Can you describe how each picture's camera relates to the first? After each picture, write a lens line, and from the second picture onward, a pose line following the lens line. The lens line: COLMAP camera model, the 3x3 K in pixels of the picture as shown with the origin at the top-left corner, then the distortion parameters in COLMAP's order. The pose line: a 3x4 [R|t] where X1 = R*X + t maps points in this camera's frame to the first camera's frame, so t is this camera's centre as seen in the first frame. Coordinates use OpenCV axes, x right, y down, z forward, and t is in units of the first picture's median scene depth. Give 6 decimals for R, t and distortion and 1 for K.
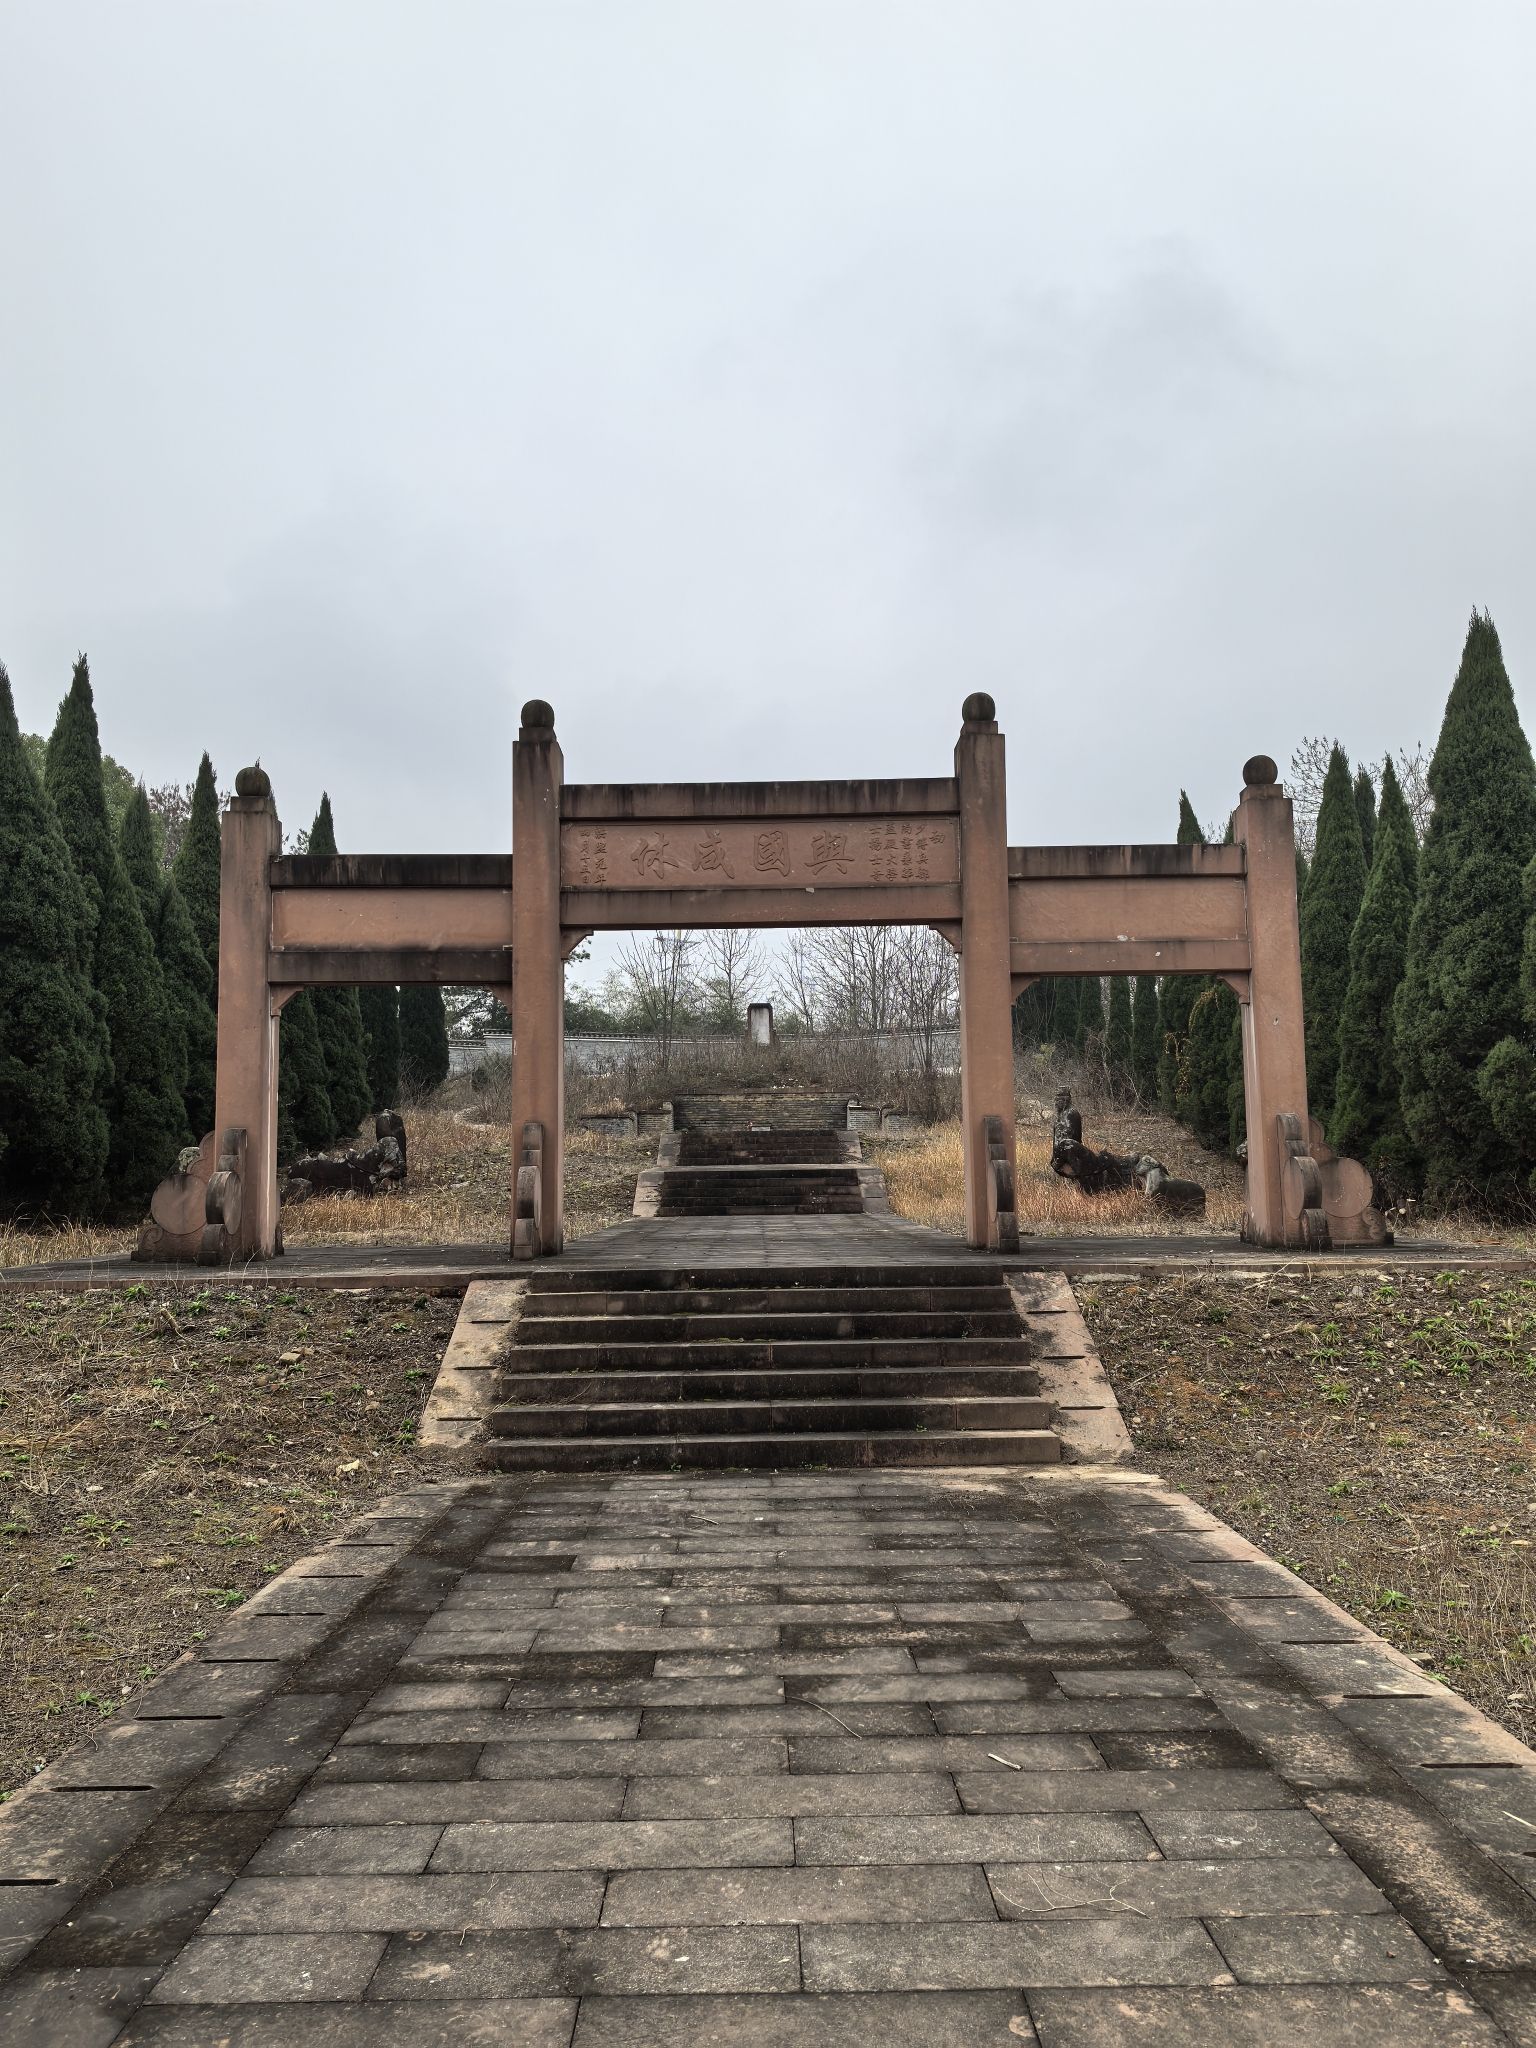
lens RADIAL K [[1572.7, 0, 776.5], [0, 1572.7, 1018.4], [0, 0, 1]] dist [-0.001991, 0.000310]
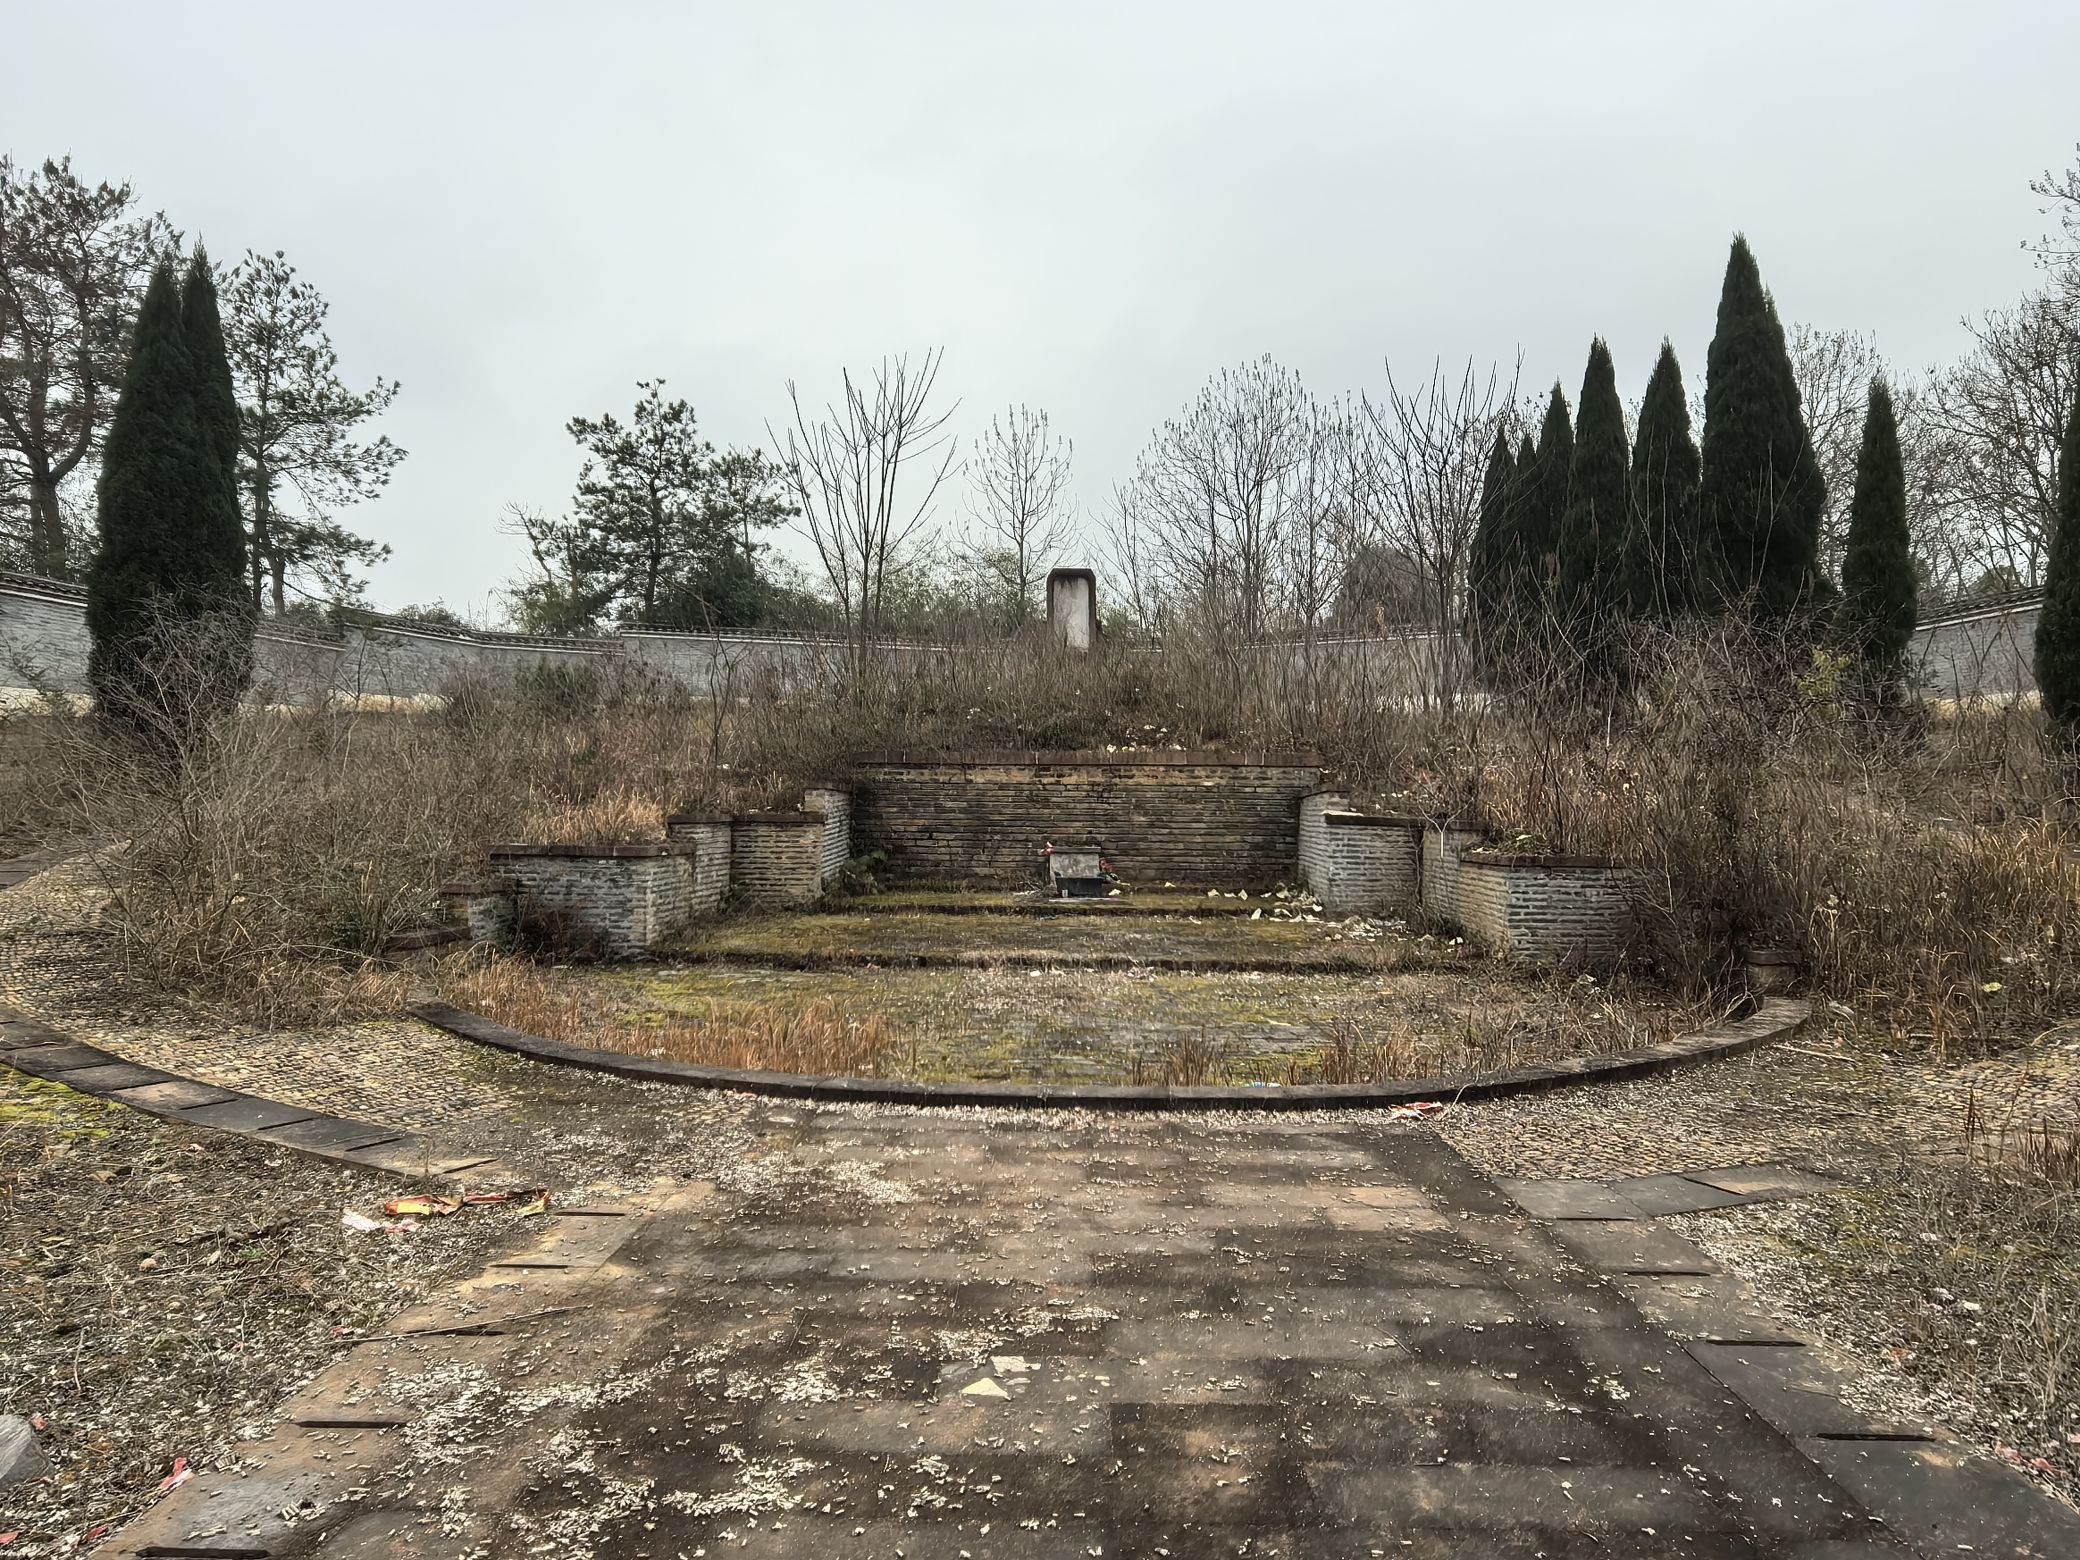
lens RADIAL K [[1391.8, 0, 1039.5], [0, 1391.8, 784.8], [0, 0, 1]] dist [0.000073, 0.000003]
pose [[0.999547, 0.015240, -0.025952, -0.008385], [-0.012568, 0.994890, 0.100178, 0.015793], [0.027347, -0.099807, 0.994631, 0.563919]]
